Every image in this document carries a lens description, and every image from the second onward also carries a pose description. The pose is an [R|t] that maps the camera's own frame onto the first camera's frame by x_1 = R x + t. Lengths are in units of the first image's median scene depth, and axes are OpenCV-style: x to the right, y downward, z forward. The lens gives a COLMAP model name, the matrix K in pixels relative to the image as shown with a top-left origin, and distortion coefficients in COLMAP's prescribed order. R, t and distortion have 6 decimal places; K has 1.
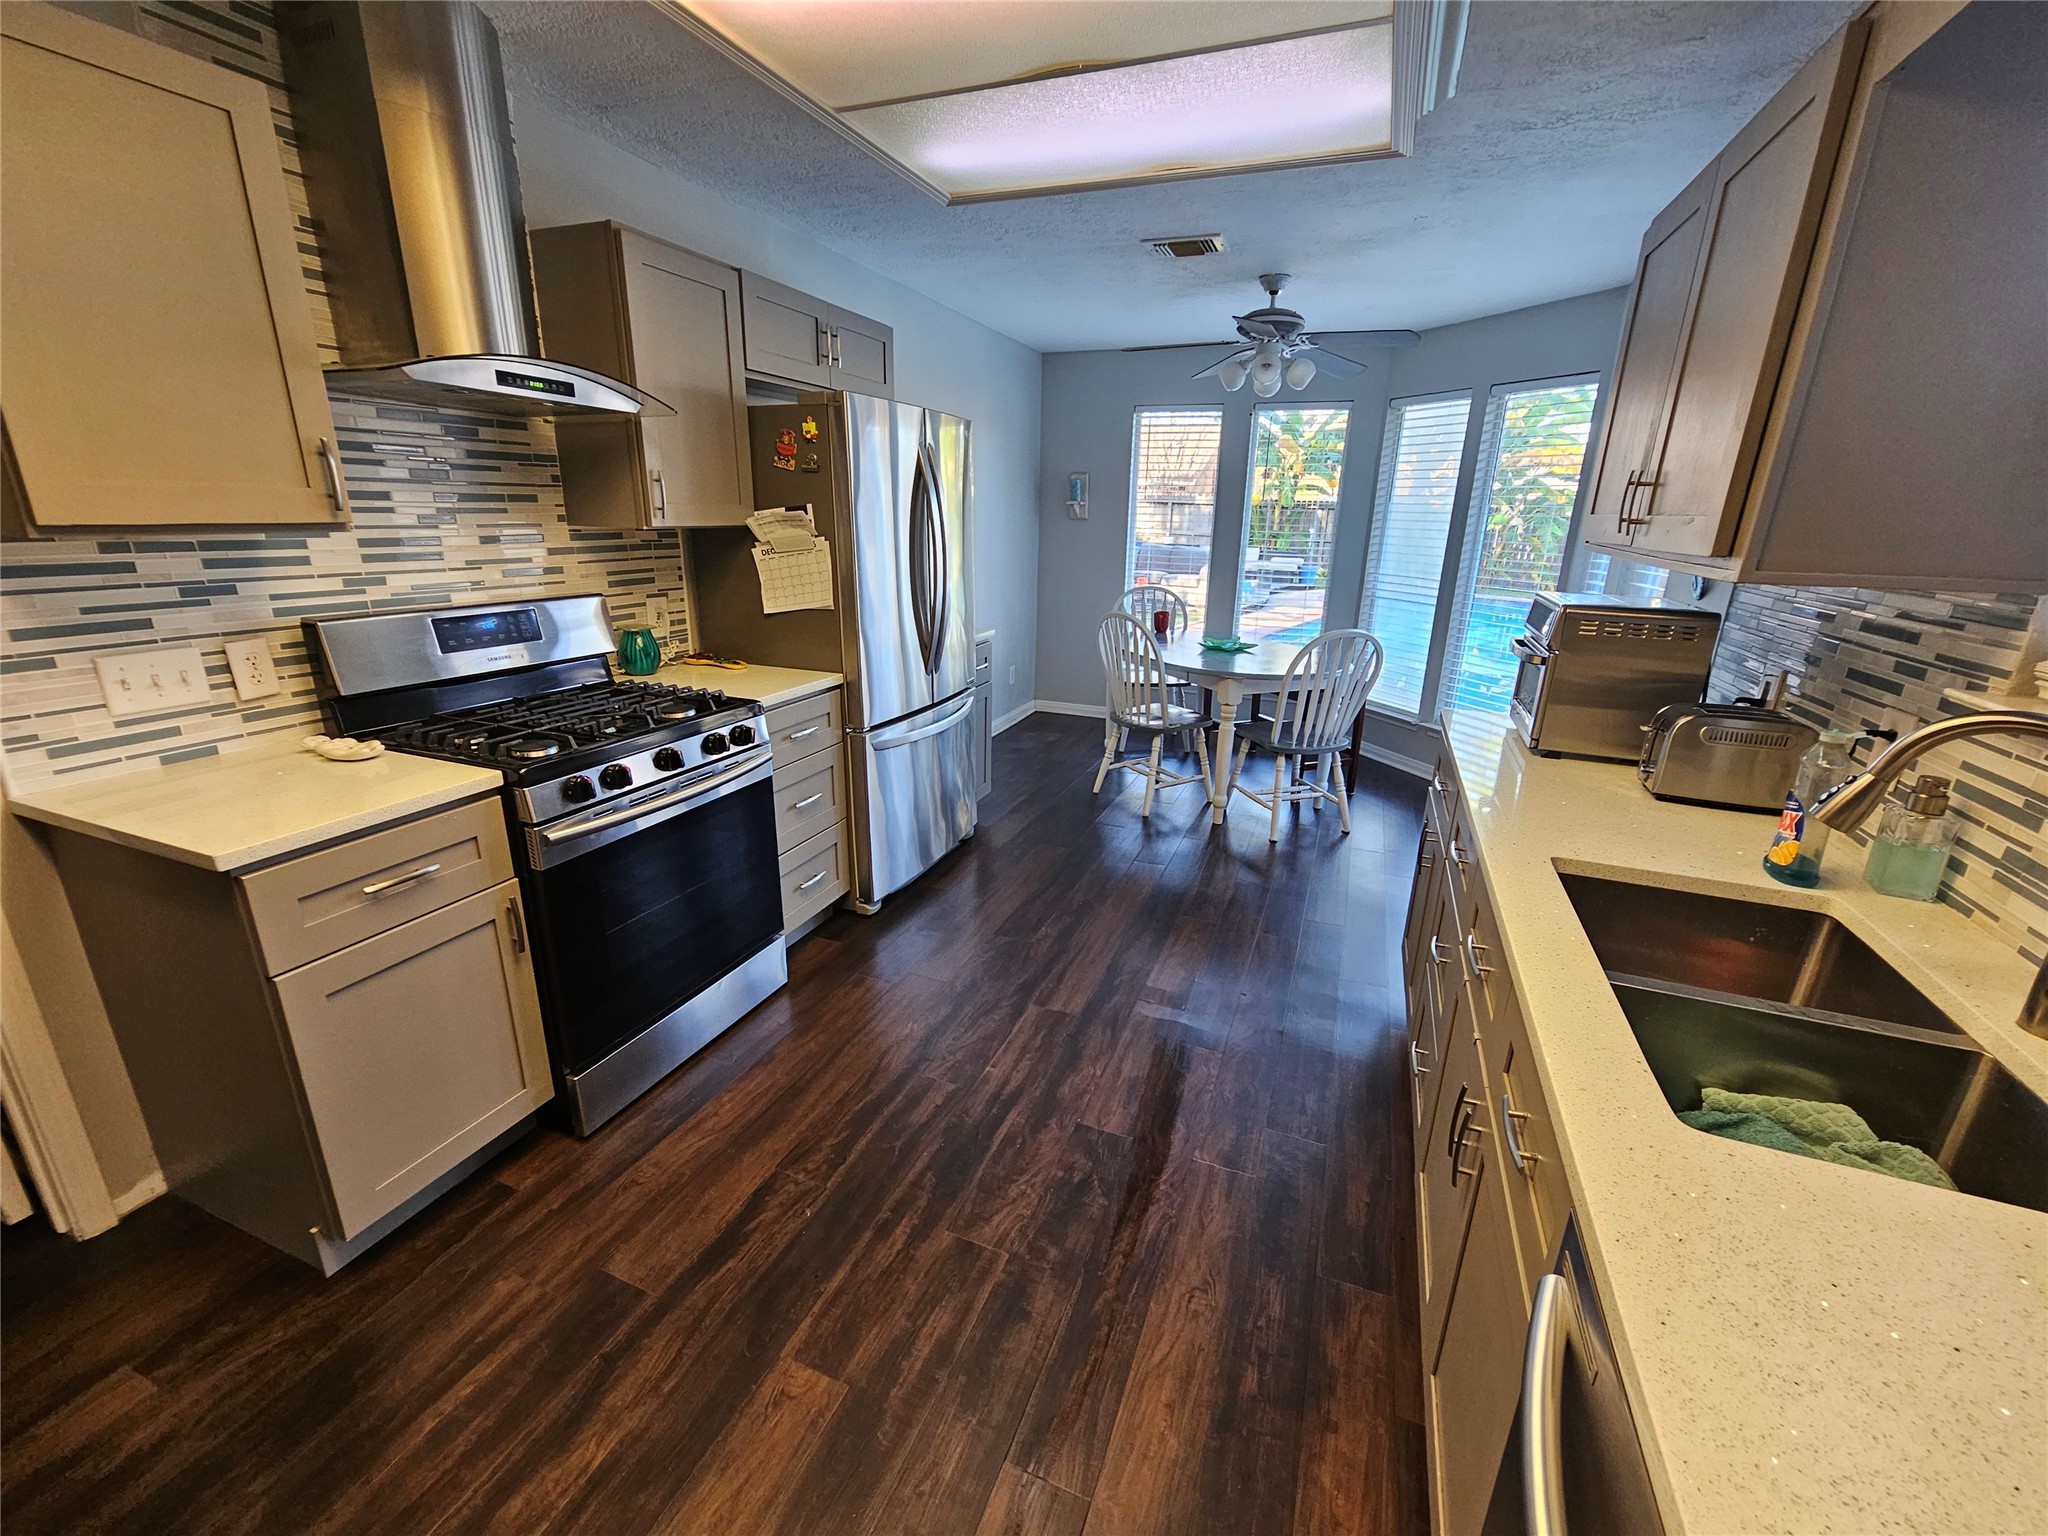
lens RADIAL K [[841.1, 0, 1027.4], [0, 841.1, 775.1], [0, 0, 1]] dist [0.000431, 0.000023]
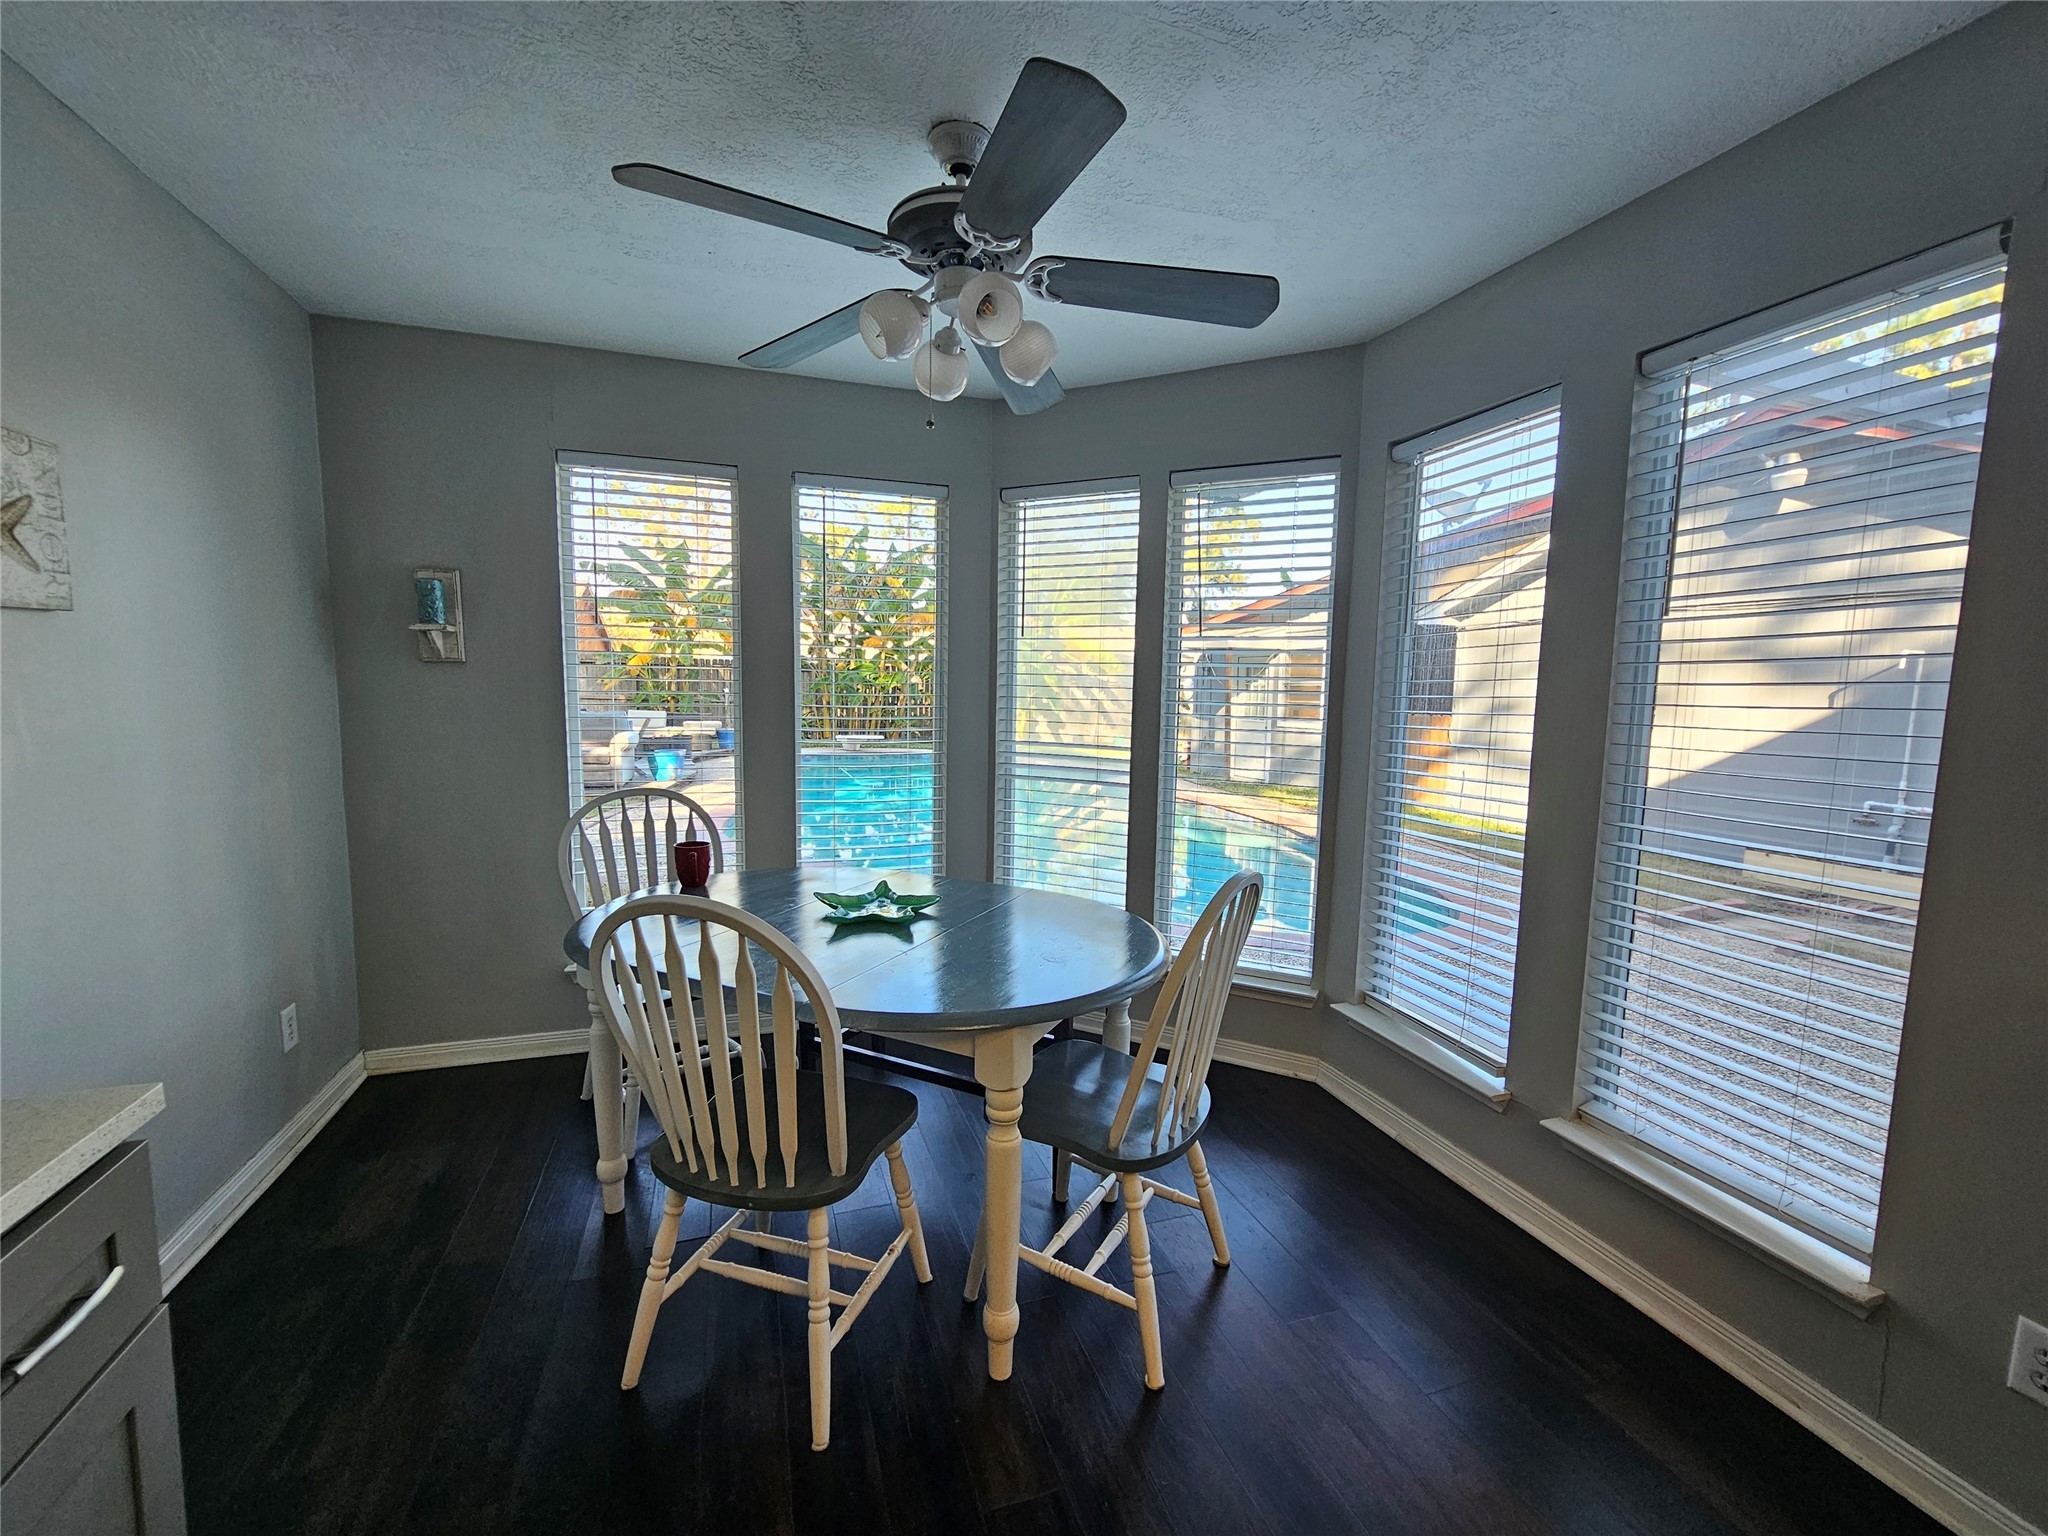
lens RADIAL K [[841.1, 0, 1035.7], [0, 841.1, 764.4], [0, 0, 1]] dist [0.000431, 0.000023]
pose [[0.751084, -0.073168, 0.656139, -0.001644], [0.200455, 0.972196, -0.121050, -0.064892], [-0.629039, 0.222445, 0.744868, 0.234166]]
